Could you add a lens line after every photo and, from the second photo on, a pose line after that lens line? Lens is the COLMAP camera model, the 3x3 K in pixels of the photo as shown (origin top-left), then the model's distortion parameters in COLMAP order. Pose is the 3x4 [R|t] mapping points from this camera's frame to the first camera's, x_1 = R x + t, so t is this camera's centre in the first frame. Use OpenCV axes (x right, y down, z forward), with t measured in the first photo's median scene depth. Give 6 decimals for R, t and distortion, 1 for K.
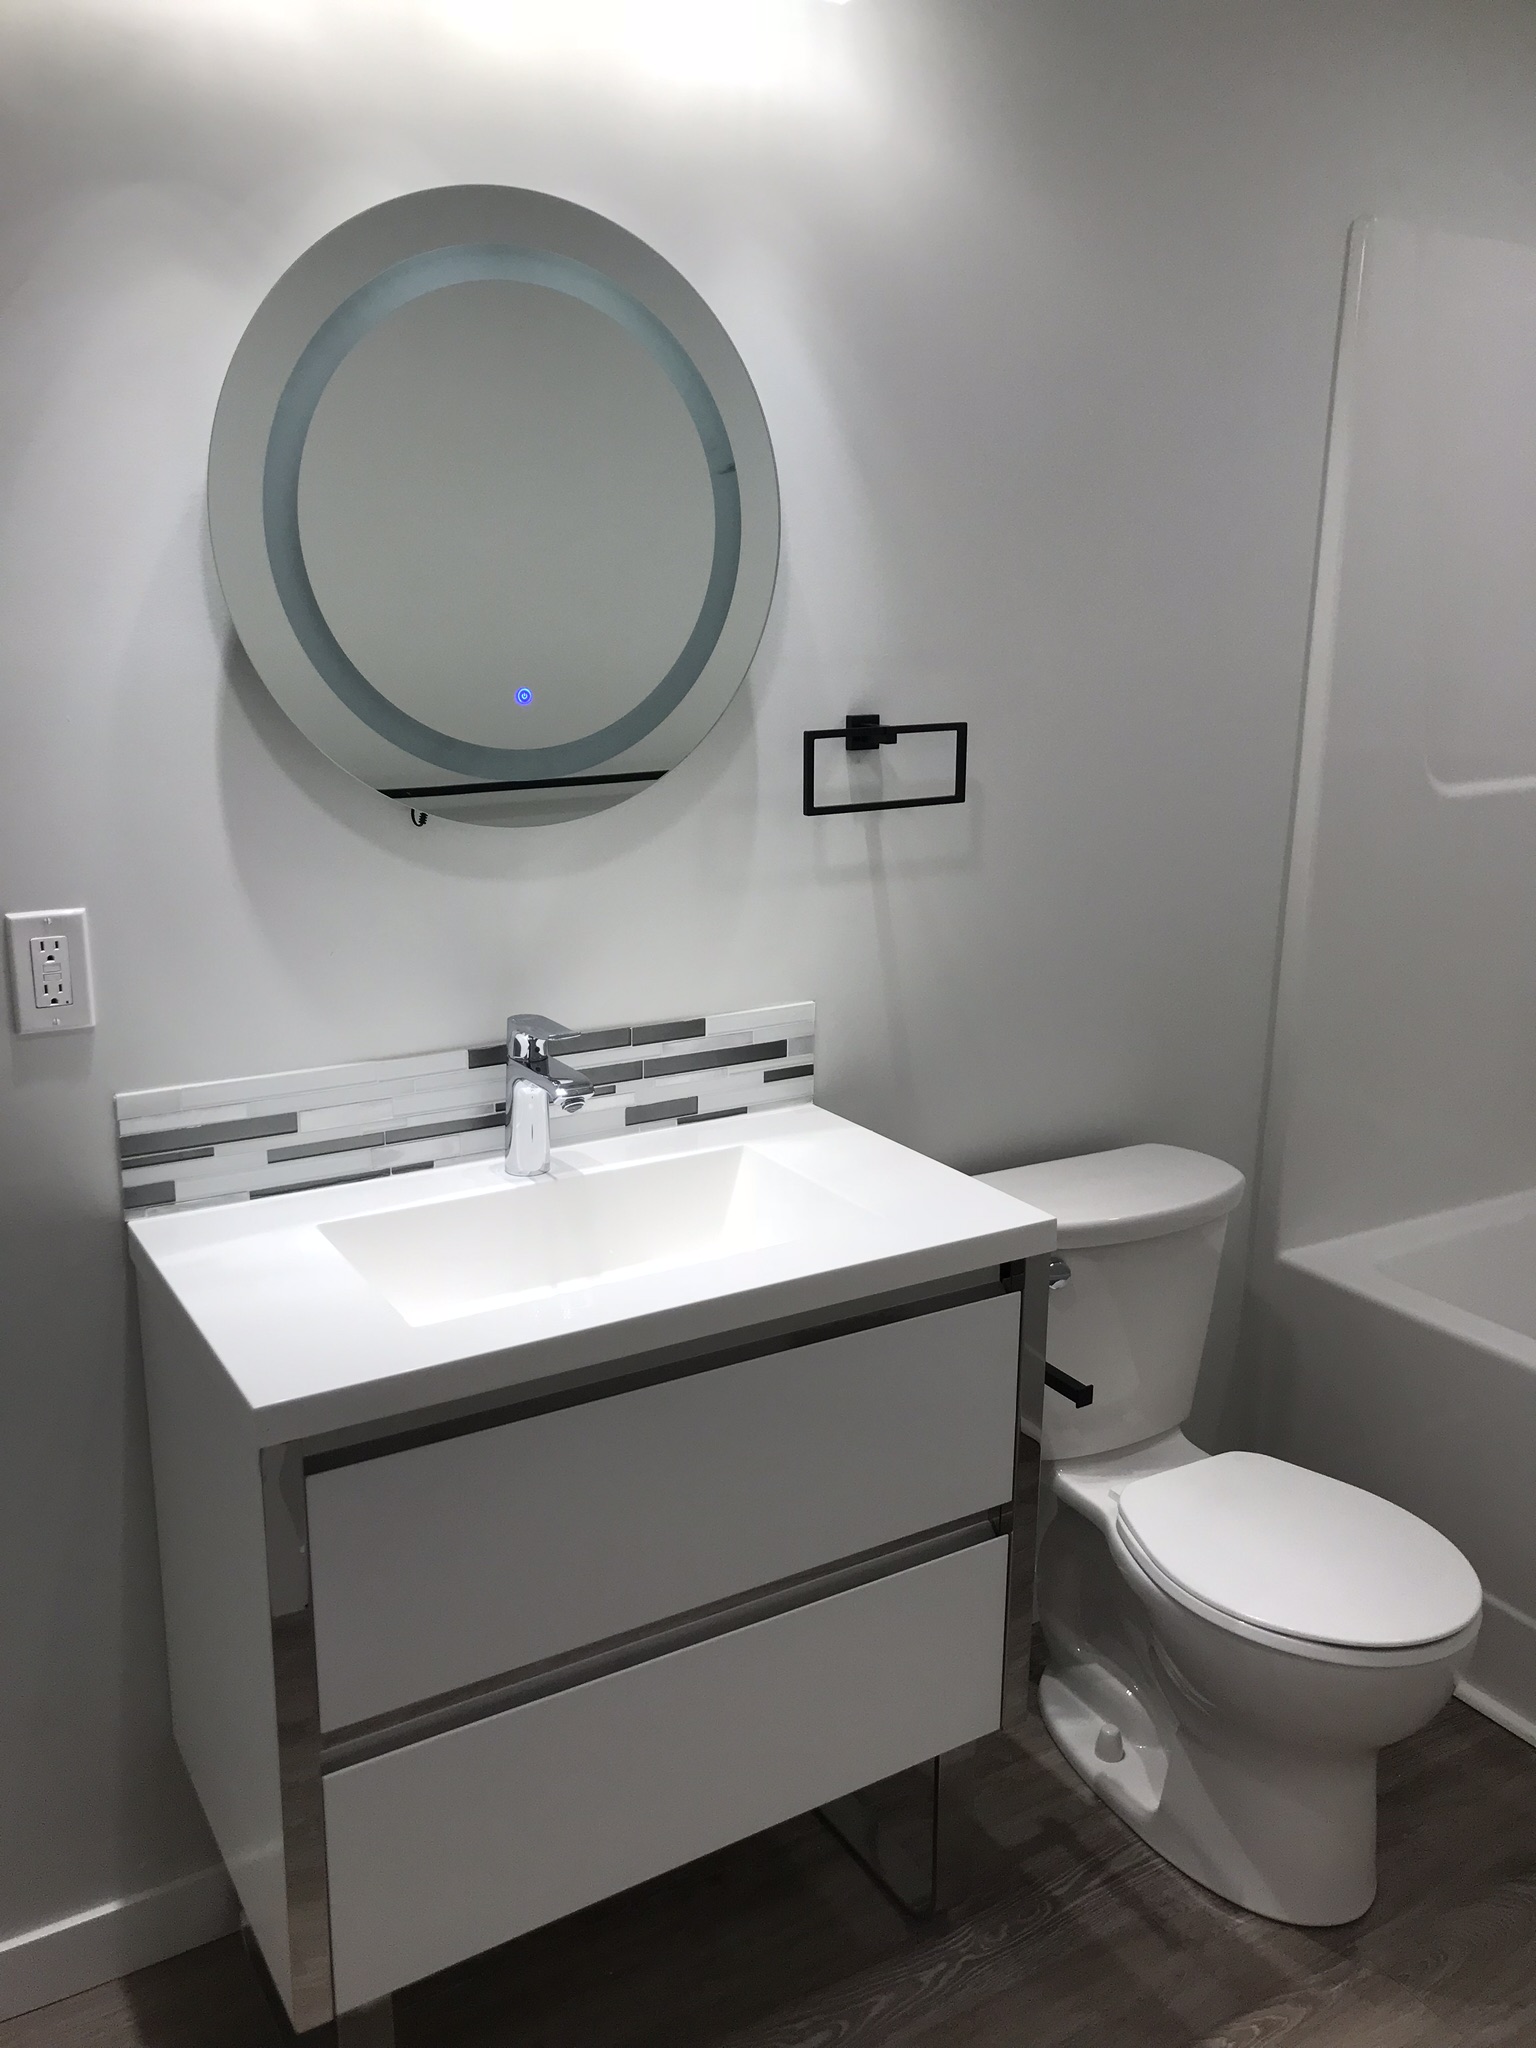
lens RADIAL K [[1696.3, 0, 768.0], [0, 1696.3, 1024.0], [0, 0, 1]] dist [0.003958, -0.002814]
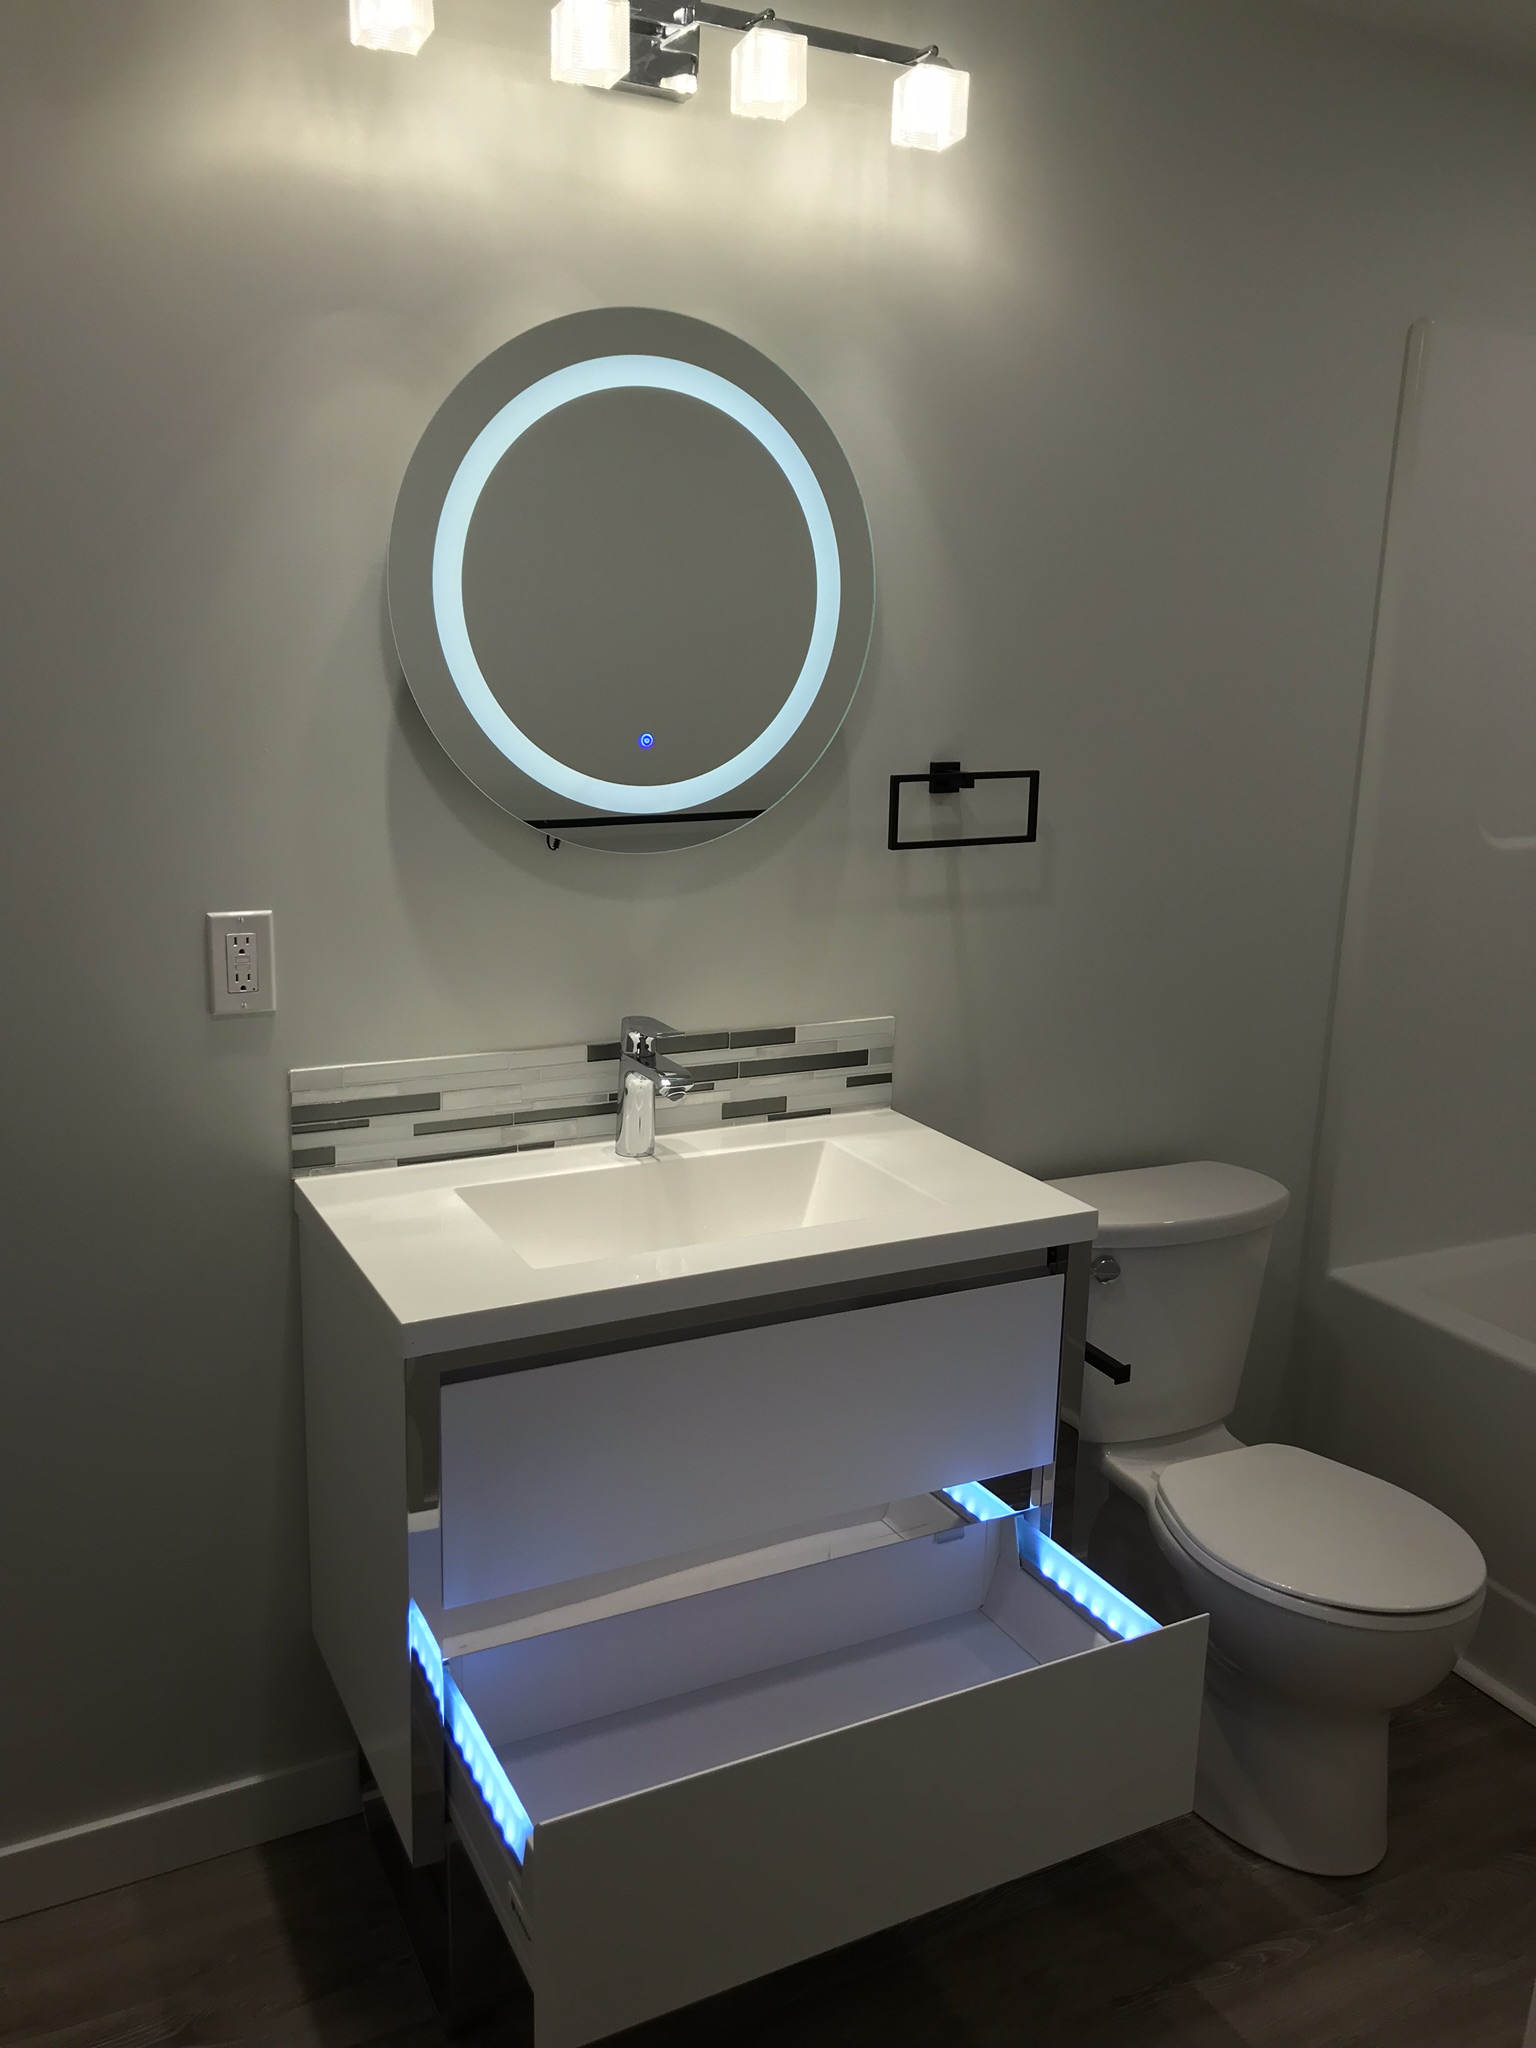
lens RADIAL K [[1696.3, 0, 768.0], [0, 1696.3, 1024.0], [0, 0, 1]] dist [0.003958, -0.002814]
pose [[0.997316, 0.031663, -0.066023, 0.019758], [-0.033246, 0.999182, -0.023008, 0.022232], [0.065240, 0.025142, 0.997553, -0.131587]]
